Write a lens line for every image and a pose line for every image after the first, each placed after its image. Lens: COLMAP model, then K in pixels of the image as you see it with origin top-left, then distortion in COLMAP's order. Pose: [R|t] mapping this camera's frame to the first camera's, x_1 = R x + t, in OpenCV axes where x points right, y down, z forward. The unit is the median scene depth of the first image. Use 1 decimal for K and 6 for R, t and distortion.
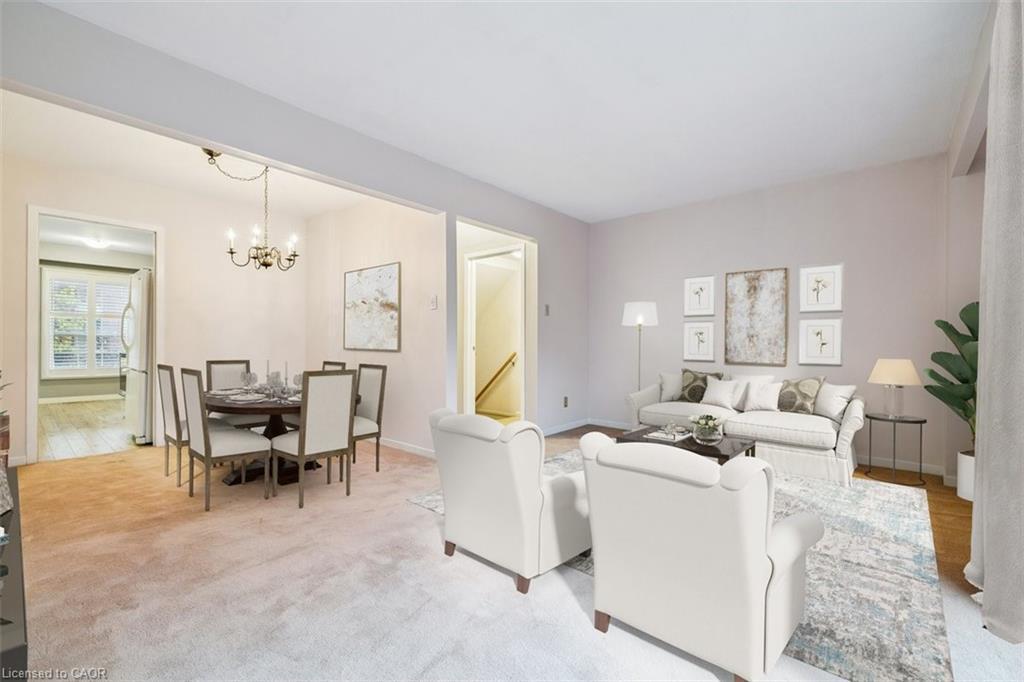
lens RADIAL K [[440.2, 0, 506.6], [0, 440.2, 349.9], [0, 0, 1]] dist [0.008412, -0.000580]
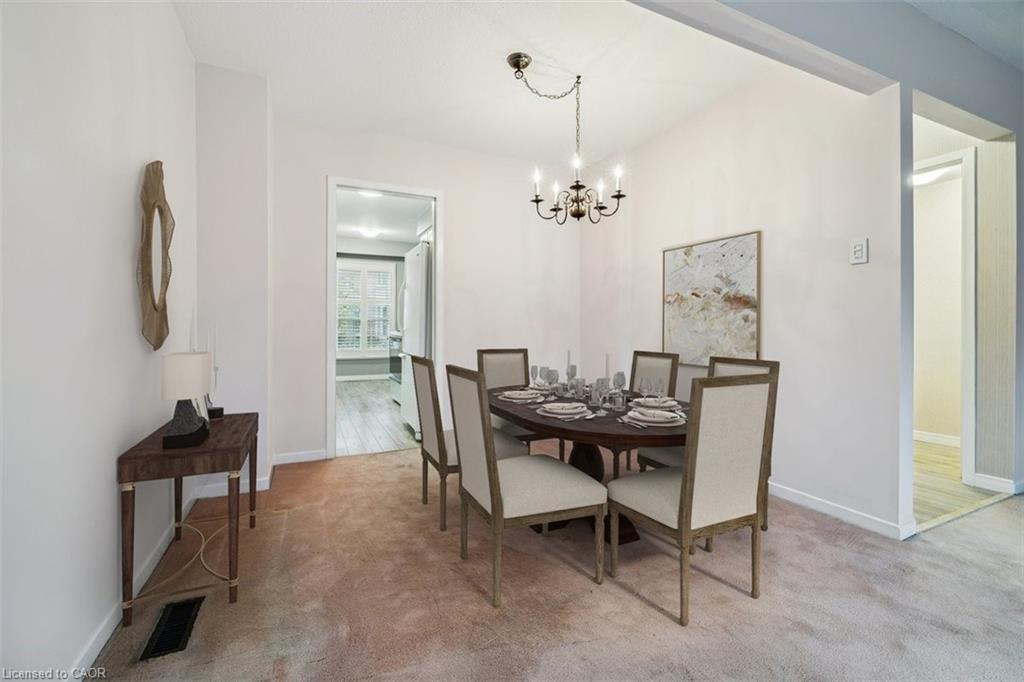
lens RADIAL K [[440.2, 0, 513.6], [0, 440.2, 333.5], [0, 0, 1]] dist [0.008412, -0.000580]
pose [[0.920262, 0.000271, -0.391303, -0.362650], [0.000984, 0.999995, 0.003007, -0.004783], [0.391302, -0.003152, 0.920257, 0.306606]]
